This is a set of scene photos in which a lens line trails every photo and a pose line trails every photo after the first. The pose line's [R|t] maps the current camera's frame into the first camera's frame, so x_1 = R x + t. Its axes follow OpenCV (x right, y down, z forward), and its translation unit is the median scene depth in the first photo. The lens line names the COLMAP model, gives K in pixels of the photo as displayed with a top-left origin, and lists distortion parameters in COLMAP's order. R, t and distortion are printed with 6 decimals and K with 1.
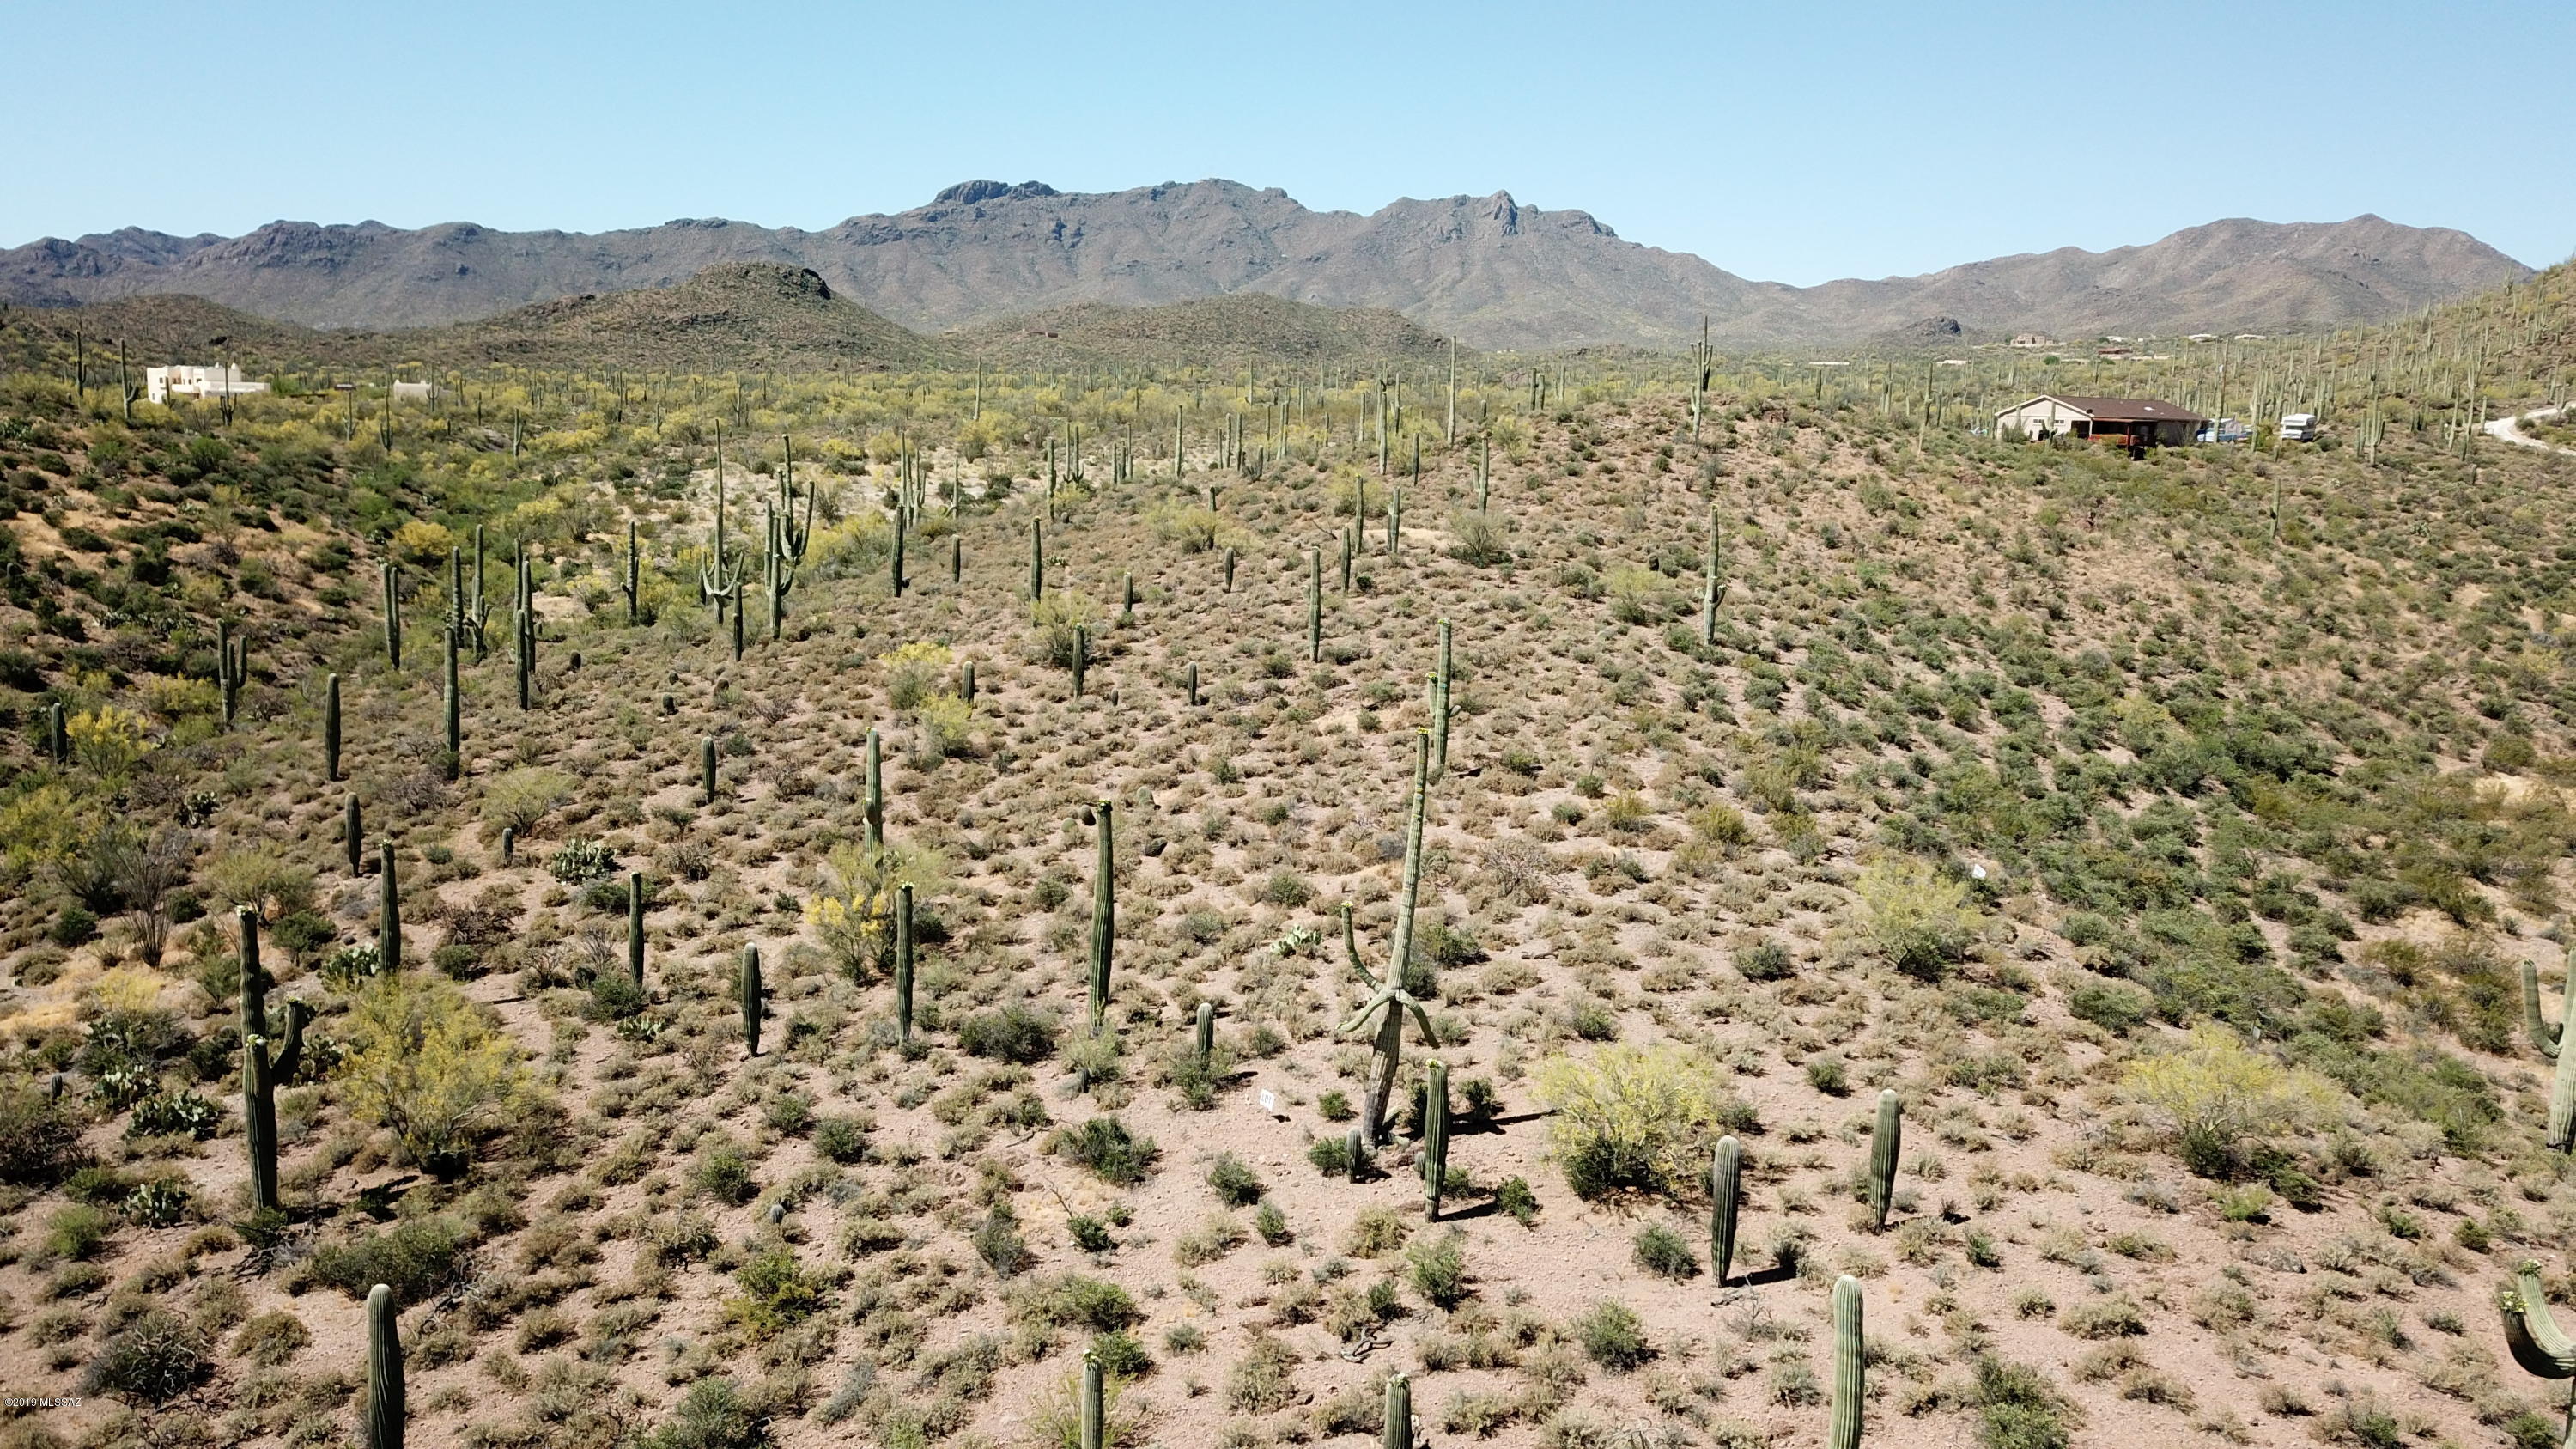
lens RADIAL K [[1967.8, 0, 1277.9], [0, 1967.8, 727.1], [0, 0, 1]] dist [0.009338, -0.000747]
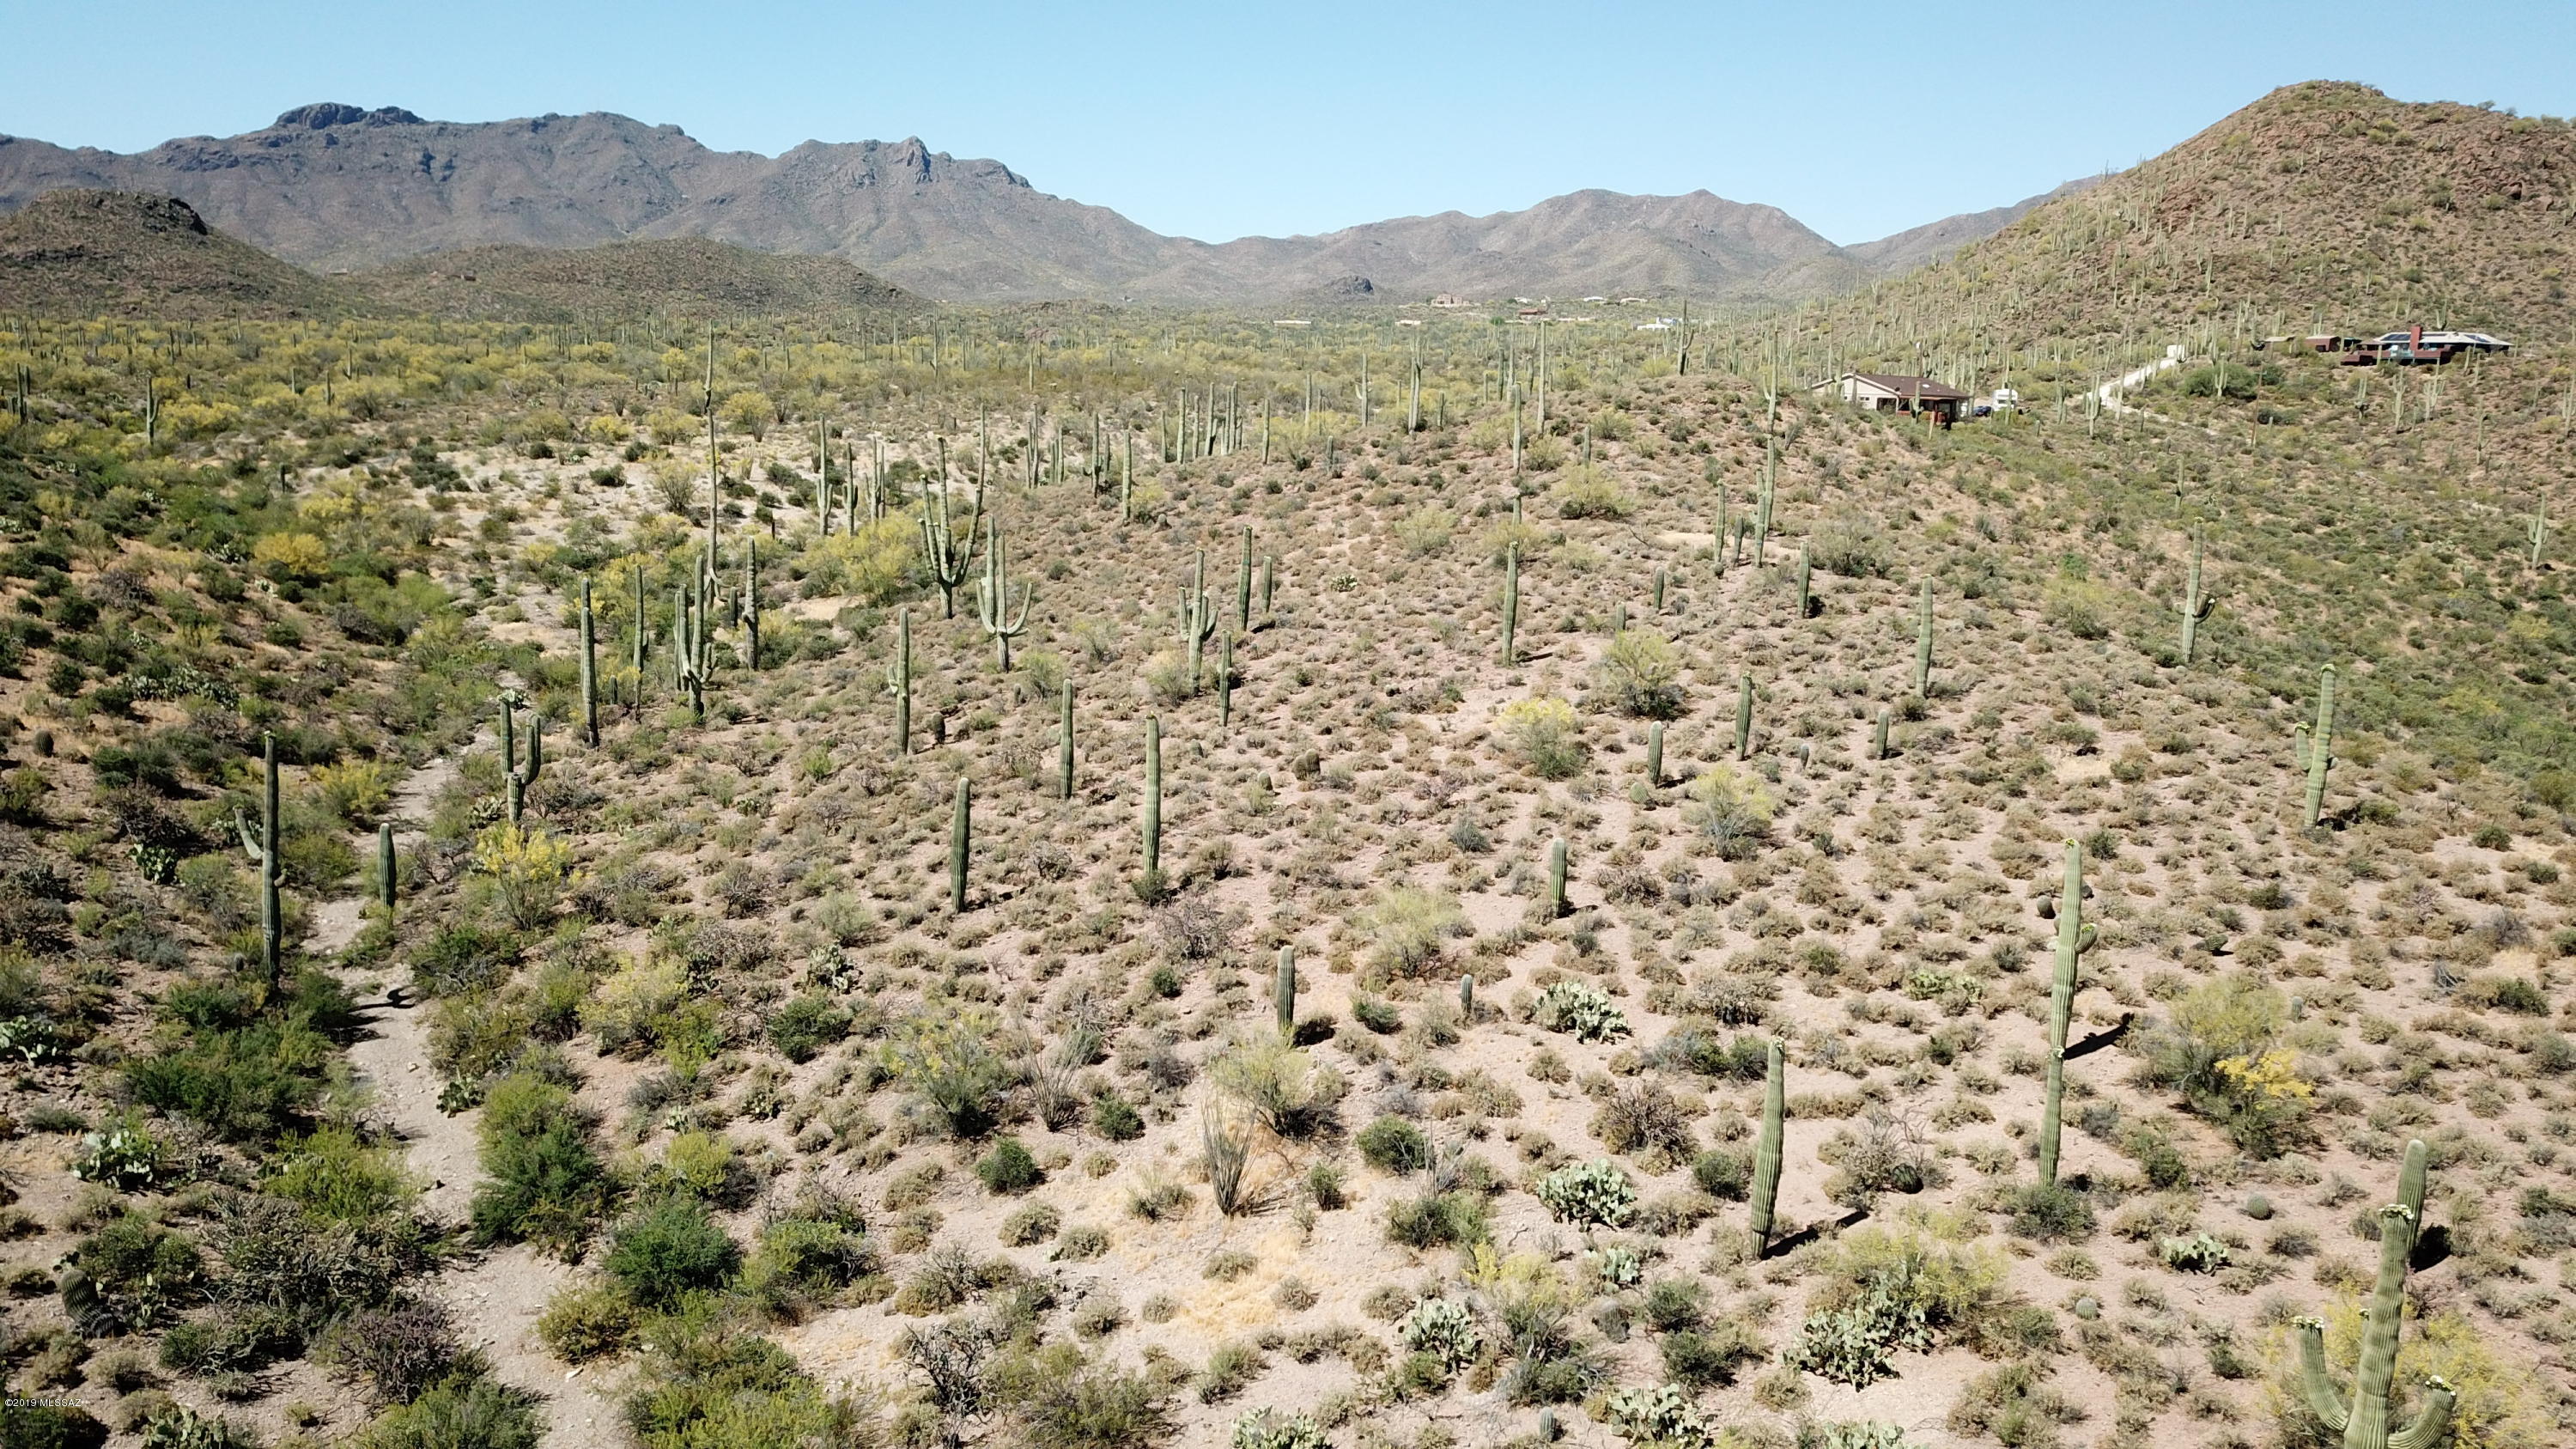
lens RADIAL K [[1963.1, 0, 1273.6], [0, 1963.1, 733.7], [0, 0, 1]] dist [0.008717, -0.000615]
pose [[0.957031, -0.049215, 0.285780, -0.322585], [0.041236, 0.998575, 0.033875, -0.036383], [-0.287040, -0.020635, 0.957696, 0.120181]]
